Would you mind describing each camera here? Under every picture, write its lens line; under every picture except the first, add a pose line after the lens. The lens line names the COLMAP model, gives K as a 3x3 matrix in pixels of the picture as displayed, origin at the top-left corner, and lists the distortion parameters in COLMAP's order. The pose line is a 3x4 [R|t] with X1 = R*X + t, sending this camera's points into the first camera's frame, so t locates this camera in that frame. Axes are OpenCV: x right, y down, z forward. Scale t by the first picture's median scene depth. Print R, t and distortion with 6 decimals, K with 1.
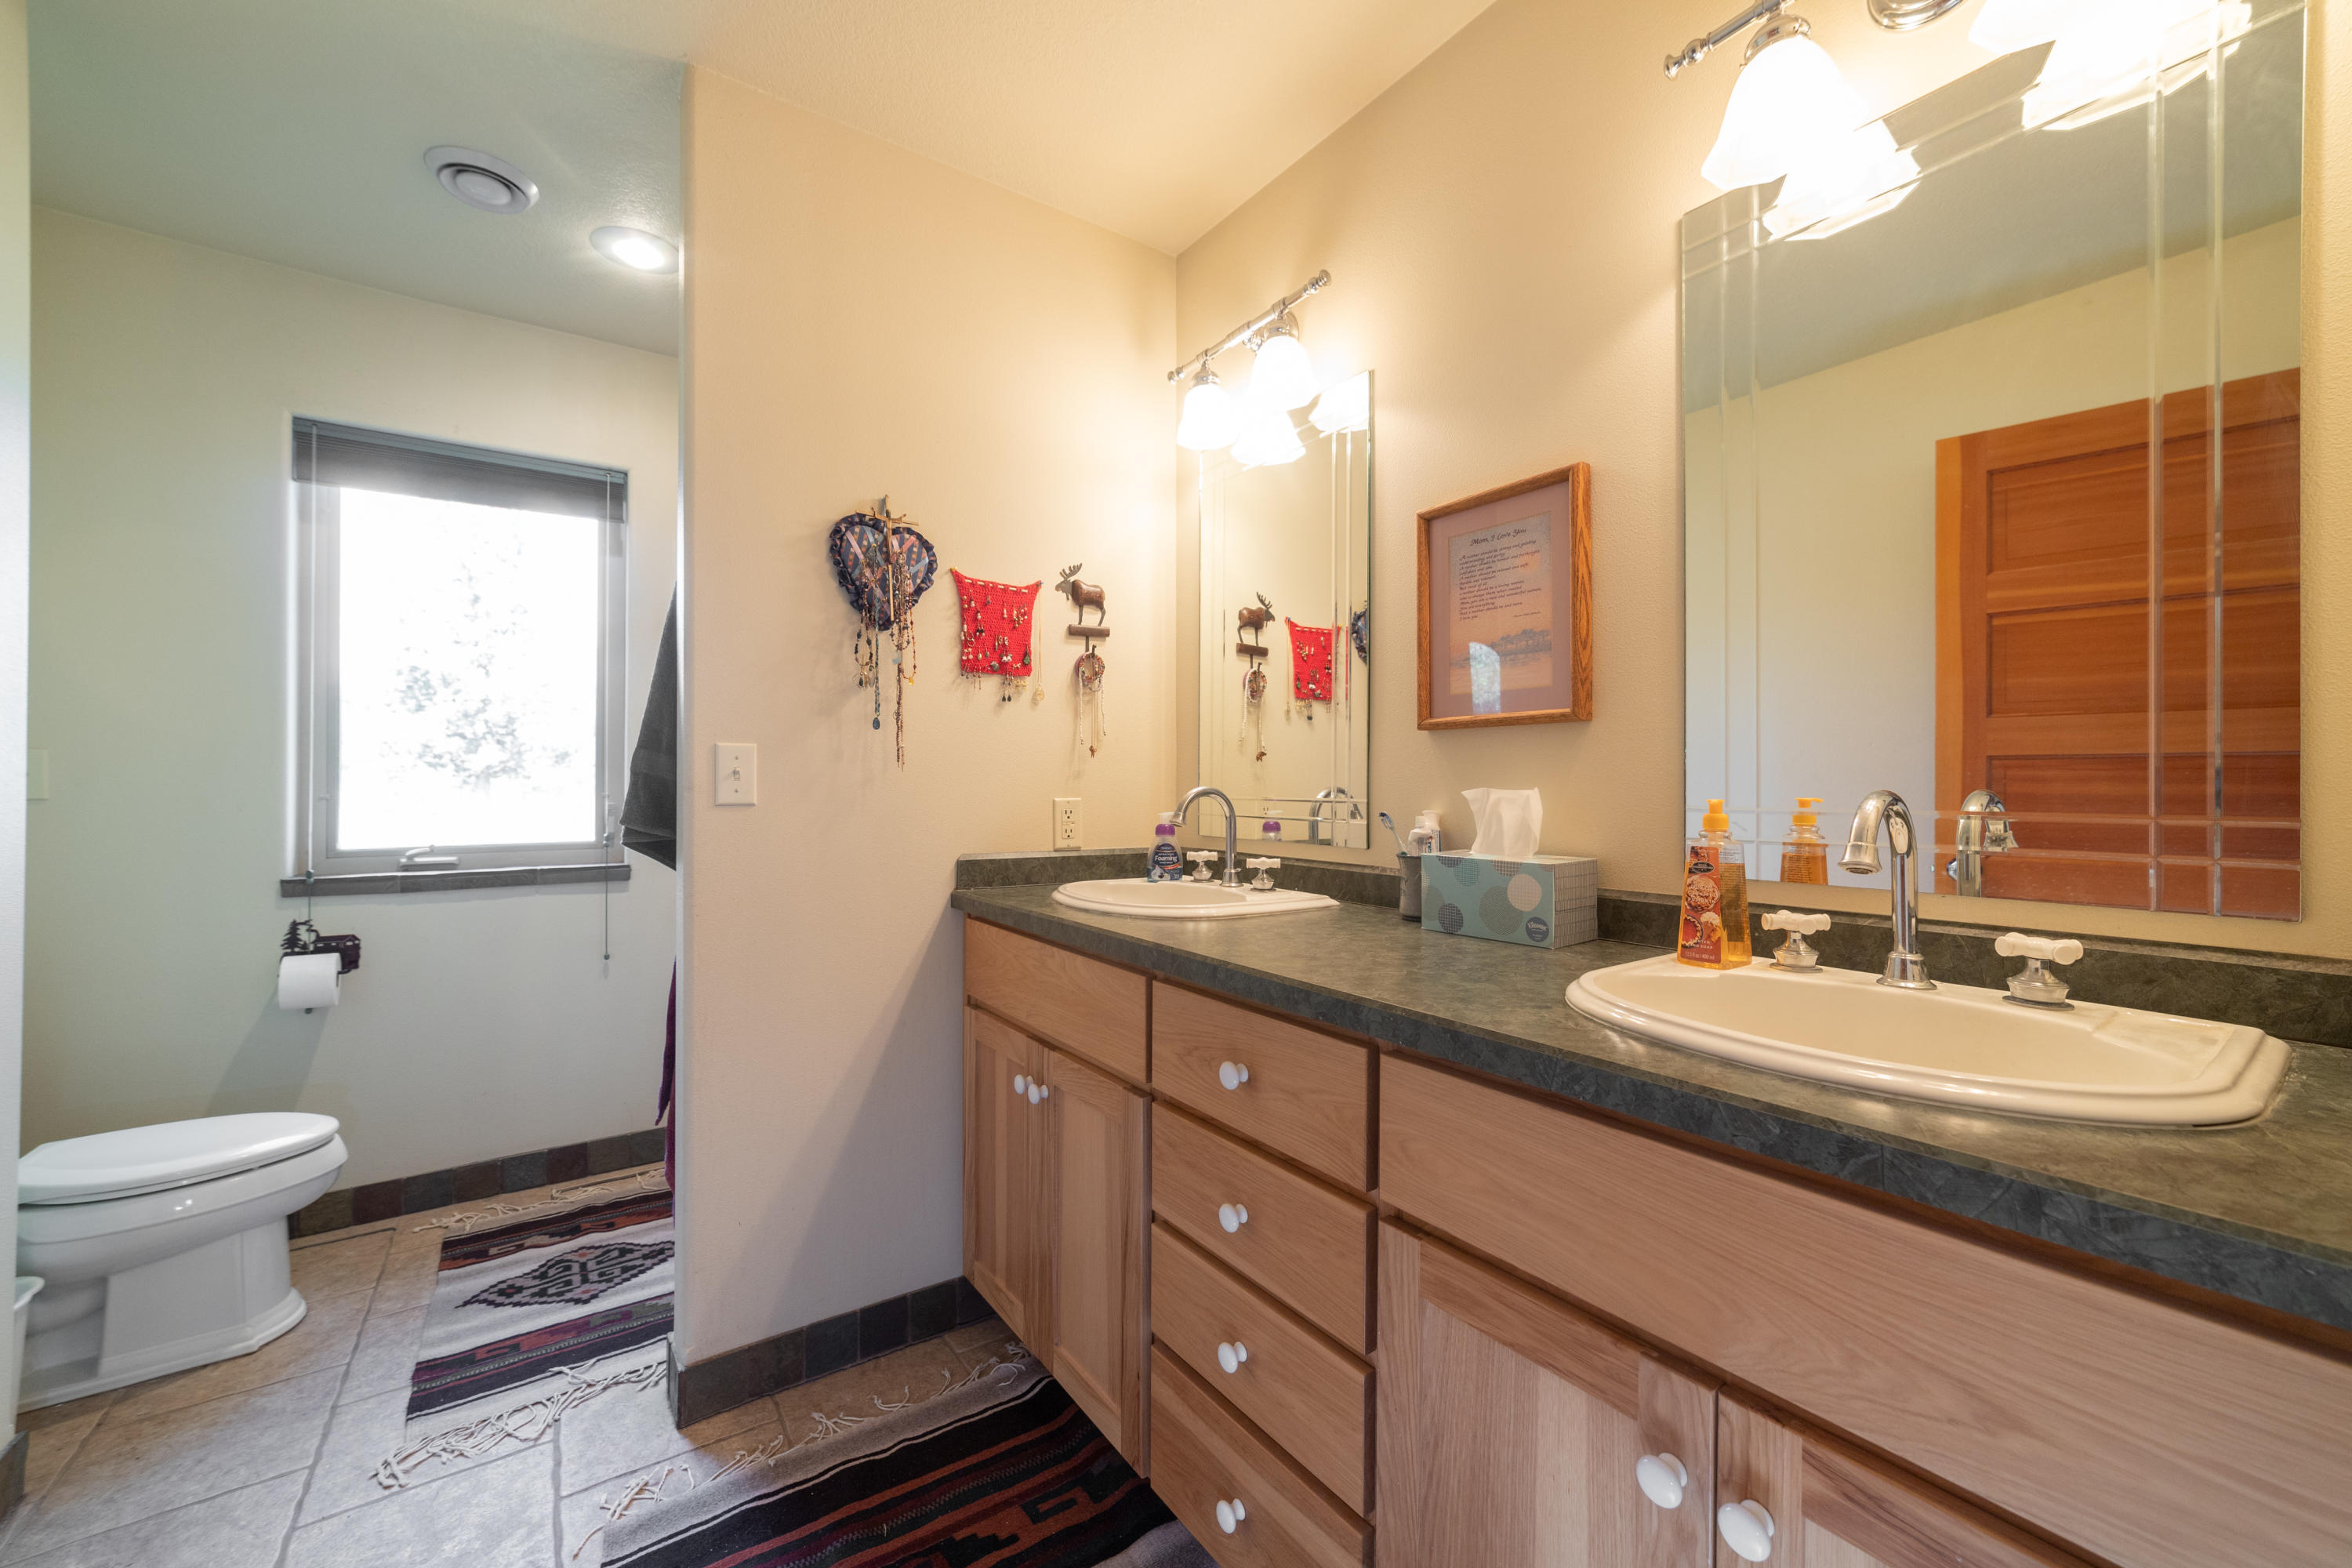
lens RADIAL K [[902.2, 0, 1172.8], [0, 902.2, 782.8], [0, 0, 1]] dist [-0.001205, 0.000042]
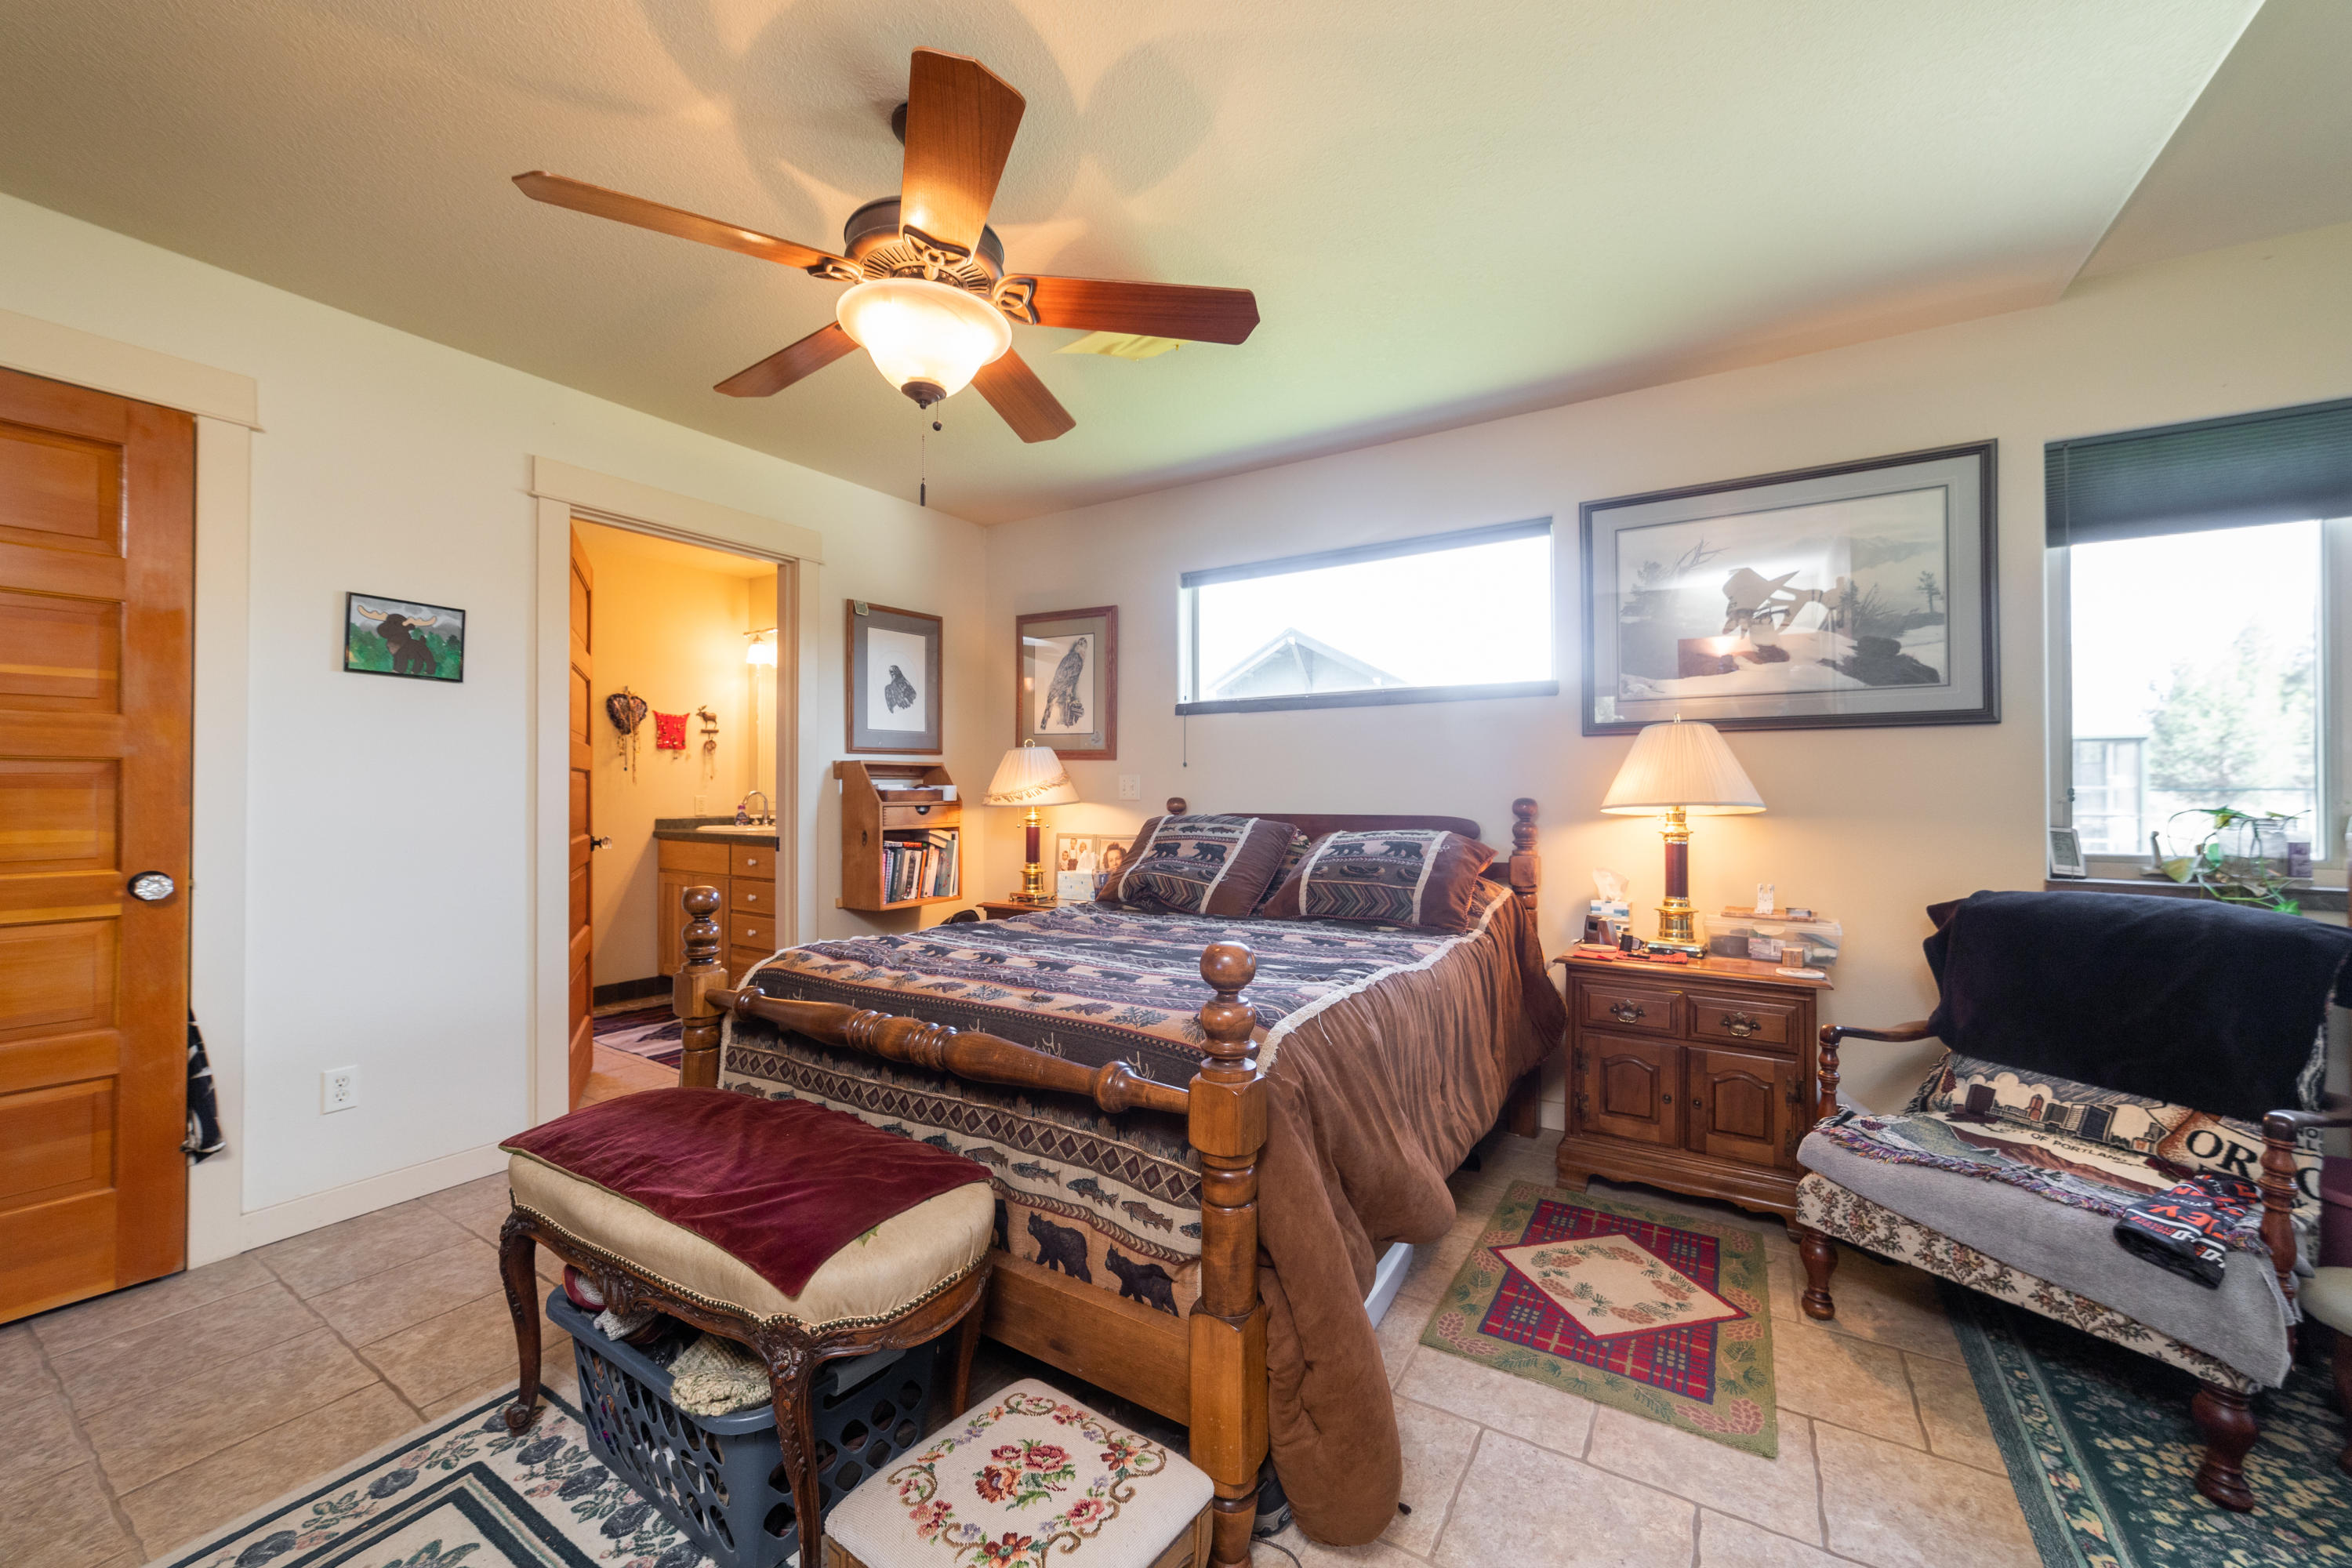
lens RADIAL K [[902.2, 0, 1163.9], [0, 902.2, 785.6], [0, 0, 1]] dist [-0.001205, 0.000042]
pose [[0.927286, -0.000832, 0.374353, 0.156175], [0.002351, 0.999991, -0.003602, 0.000735], [-0.374347, 0.004220, 0.927279, -2.014743]]
